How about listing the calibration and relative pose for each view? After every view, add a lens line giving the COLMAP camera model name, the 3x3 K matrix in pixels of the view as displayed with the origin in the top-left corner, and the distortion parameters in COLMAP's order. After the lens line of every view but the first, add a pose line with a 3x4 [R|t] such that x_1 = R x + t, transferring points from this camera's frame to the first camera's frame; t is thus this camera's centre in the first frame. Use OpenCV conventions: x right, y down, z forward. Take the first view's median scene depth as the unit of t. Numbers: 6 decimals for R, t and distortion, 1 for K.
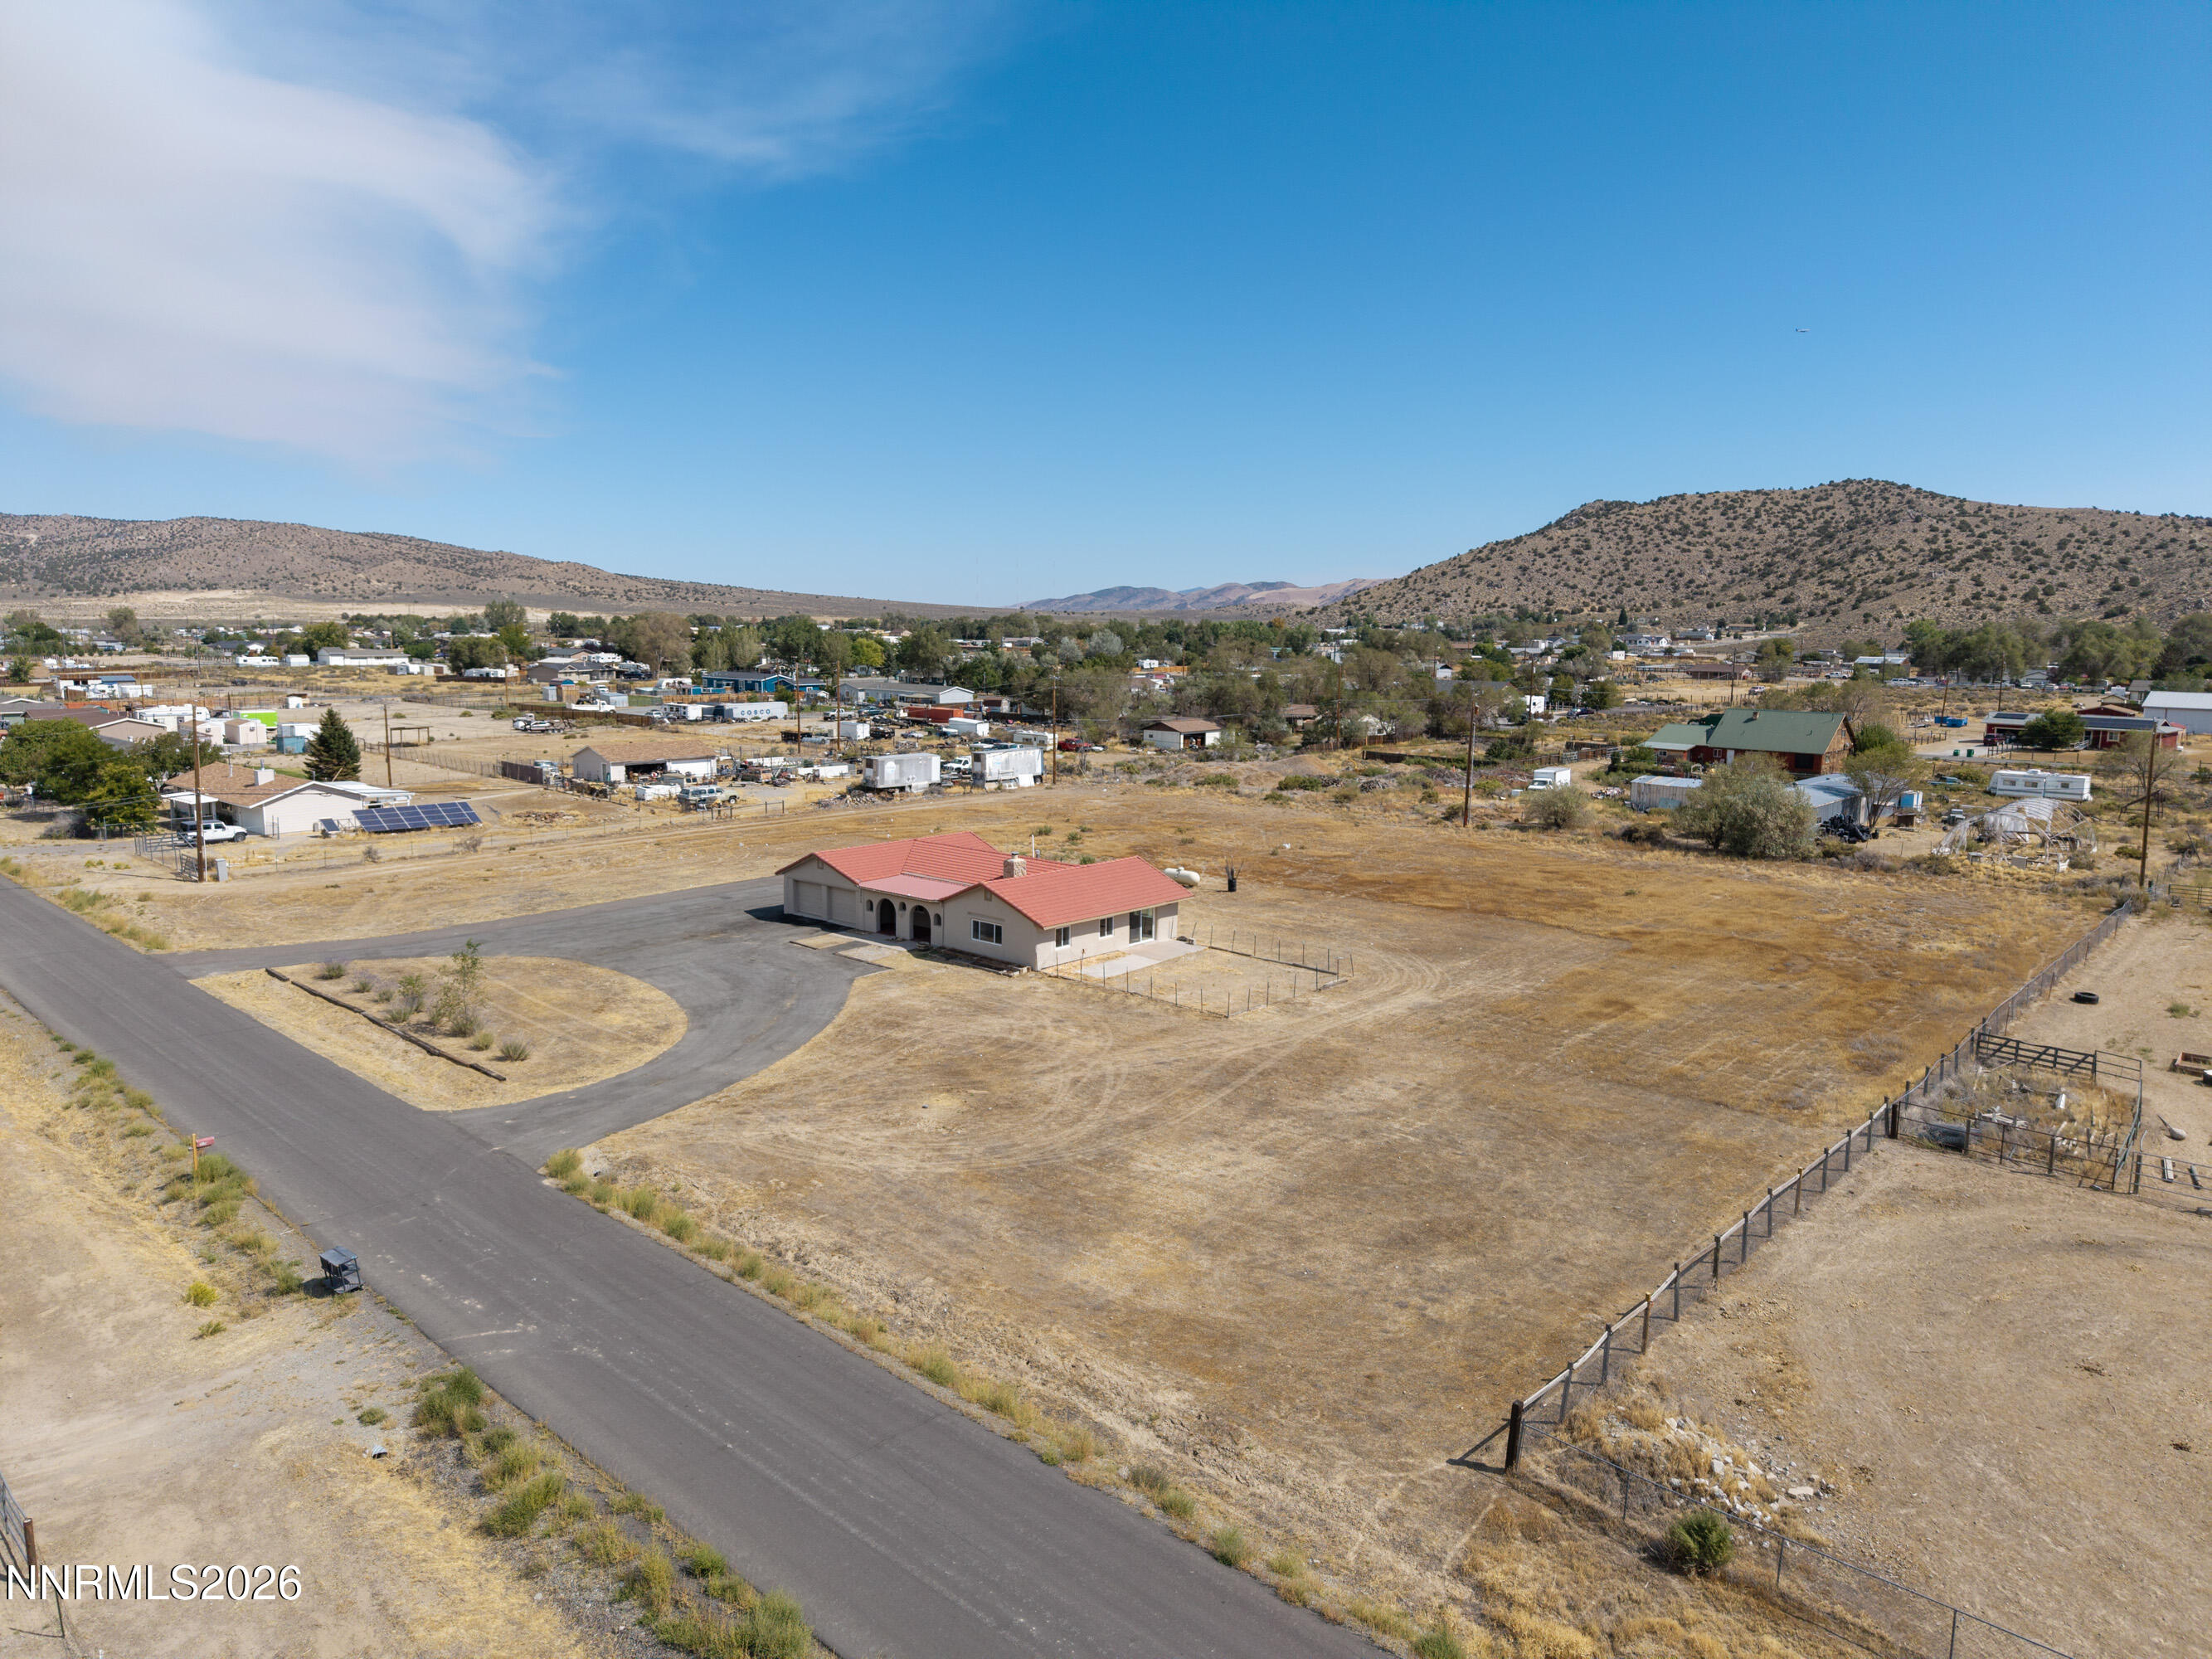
lens RADIAL K [[1486.4, 0, 1106.0], [0, 1486.4, 829.5], [0, 0, 1]] dist [0.020021, -0.021795]
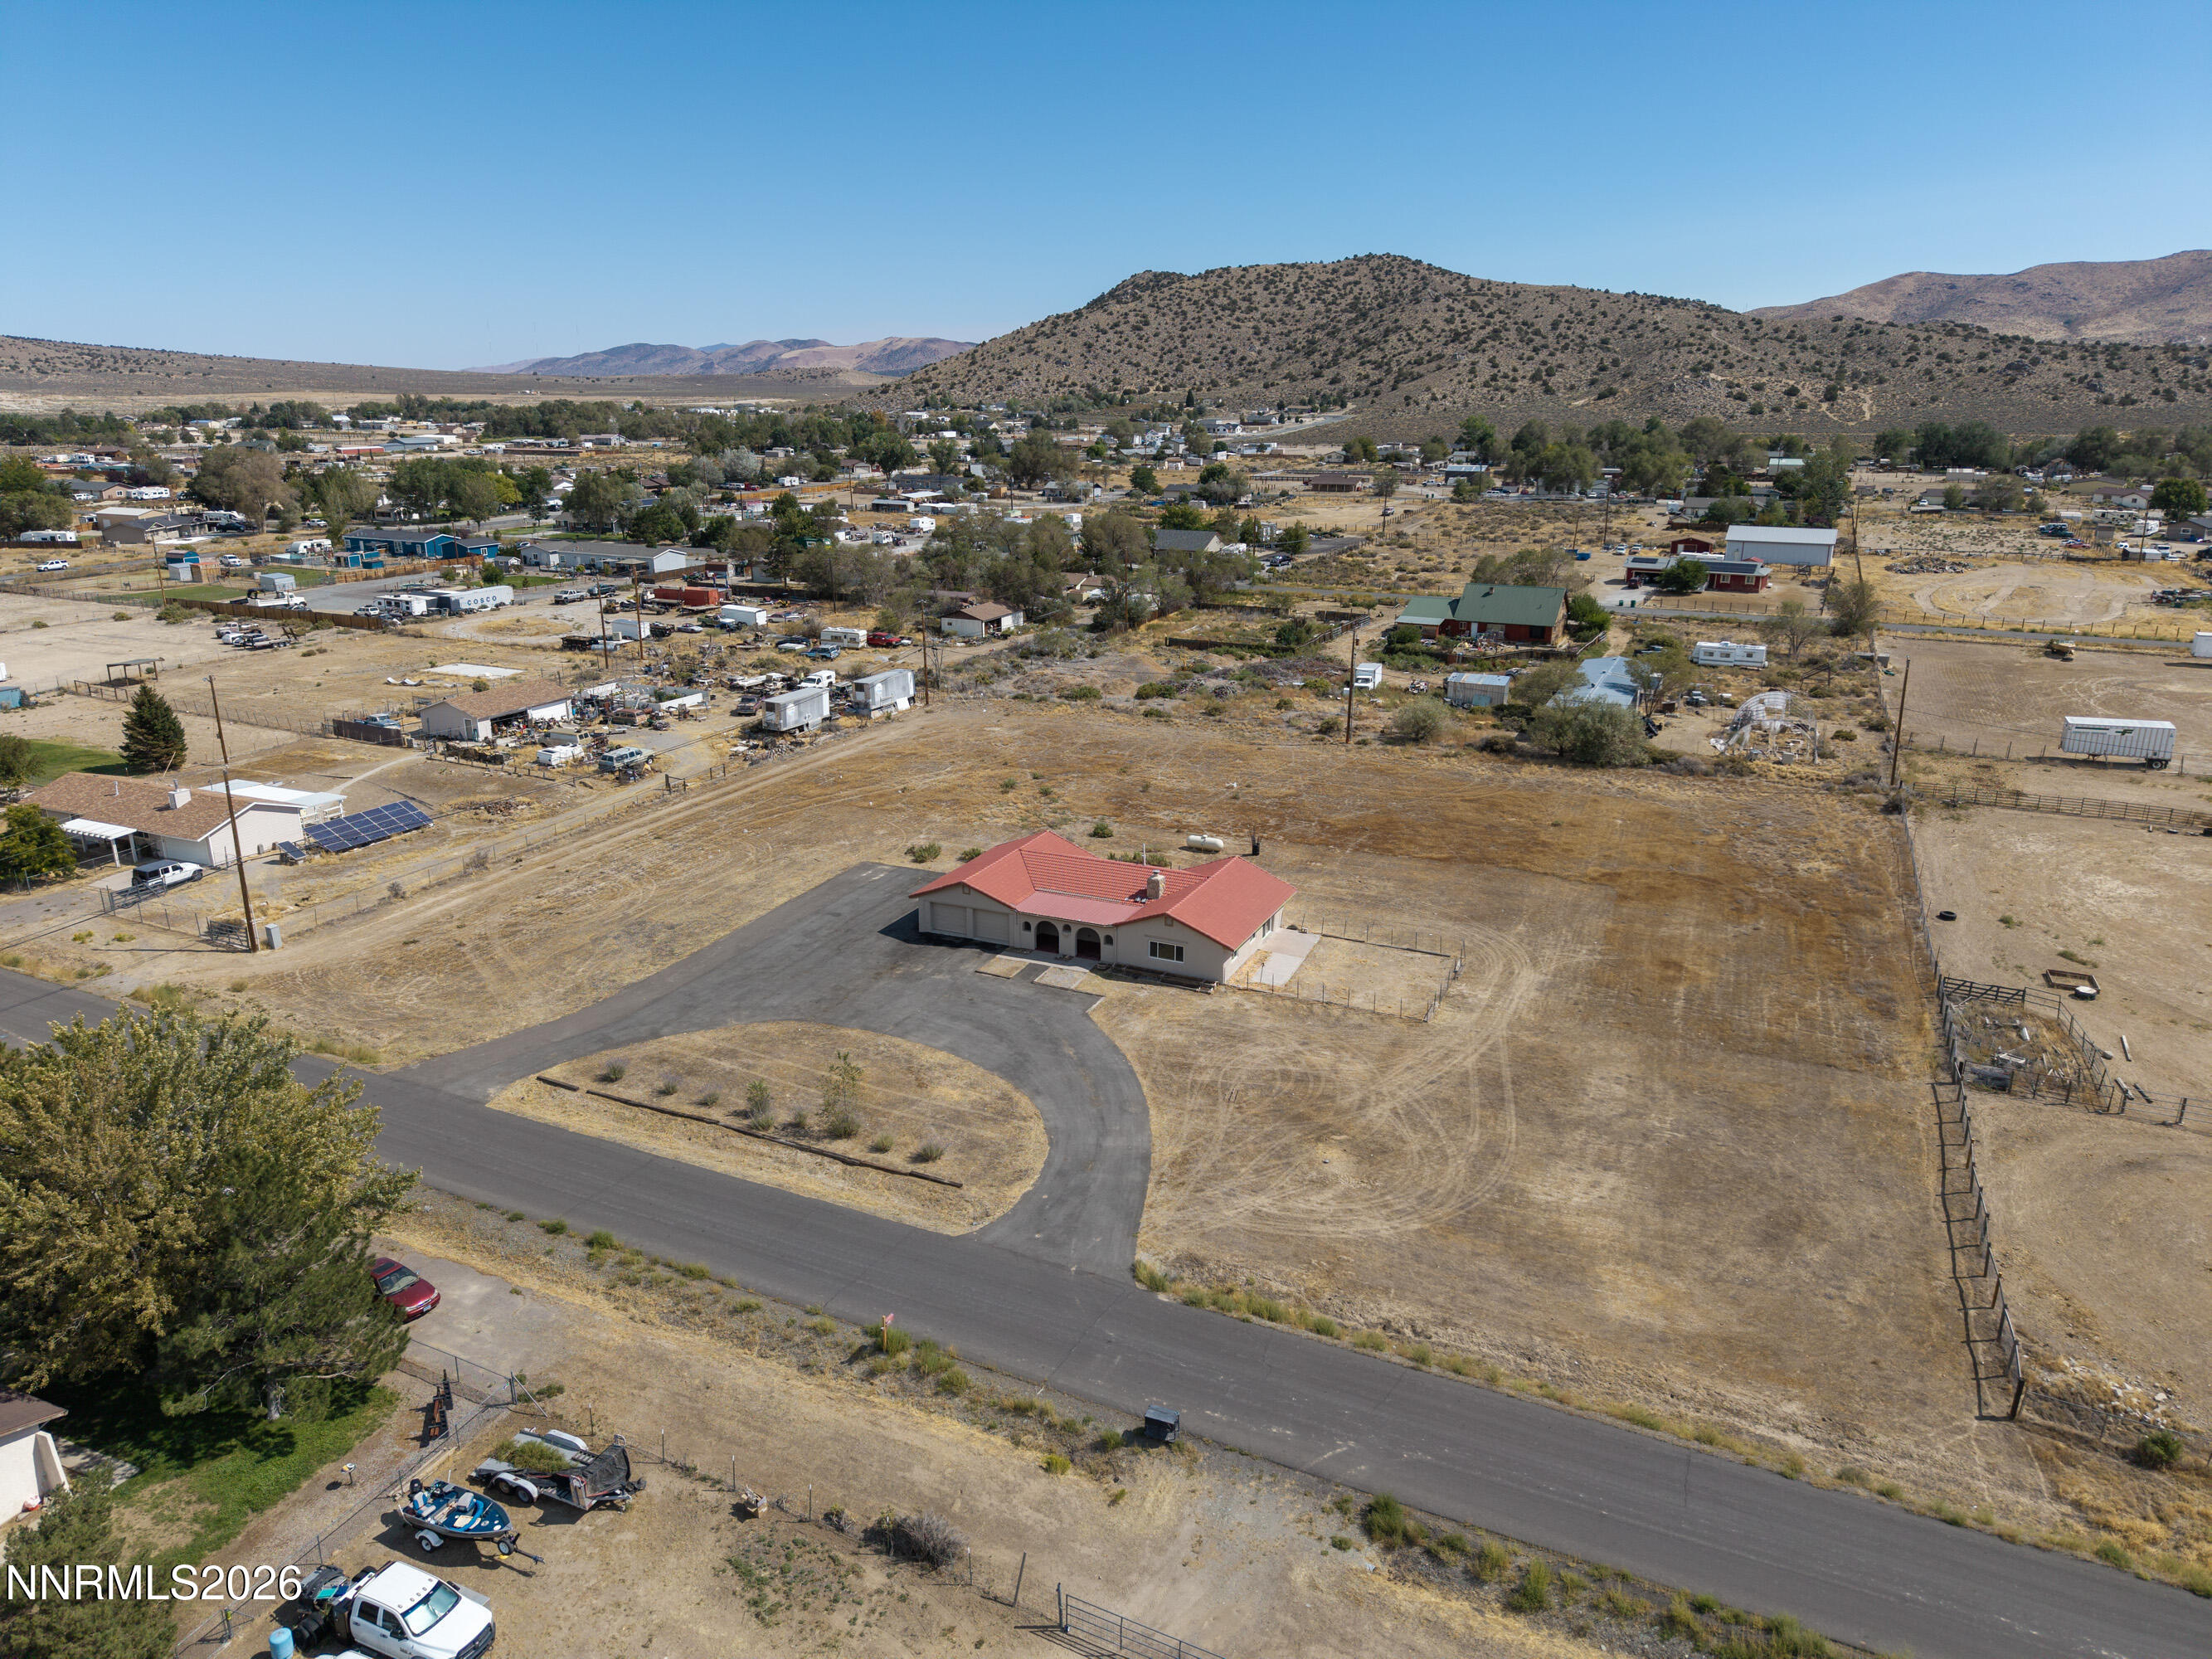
lens RADIAL K [[1479.5, 0, 1106.0], [0, 1479.5, 829.5], [0, 0, 1]] dist [0.033936, -0.039264]
pose [[0.954087, -0.095799, 0.283795, -0.281257], [0.051023, 0.985607, 0.161171, -0.135254], [-0.295151, -0.139291, 0.945243, -0.041181]]
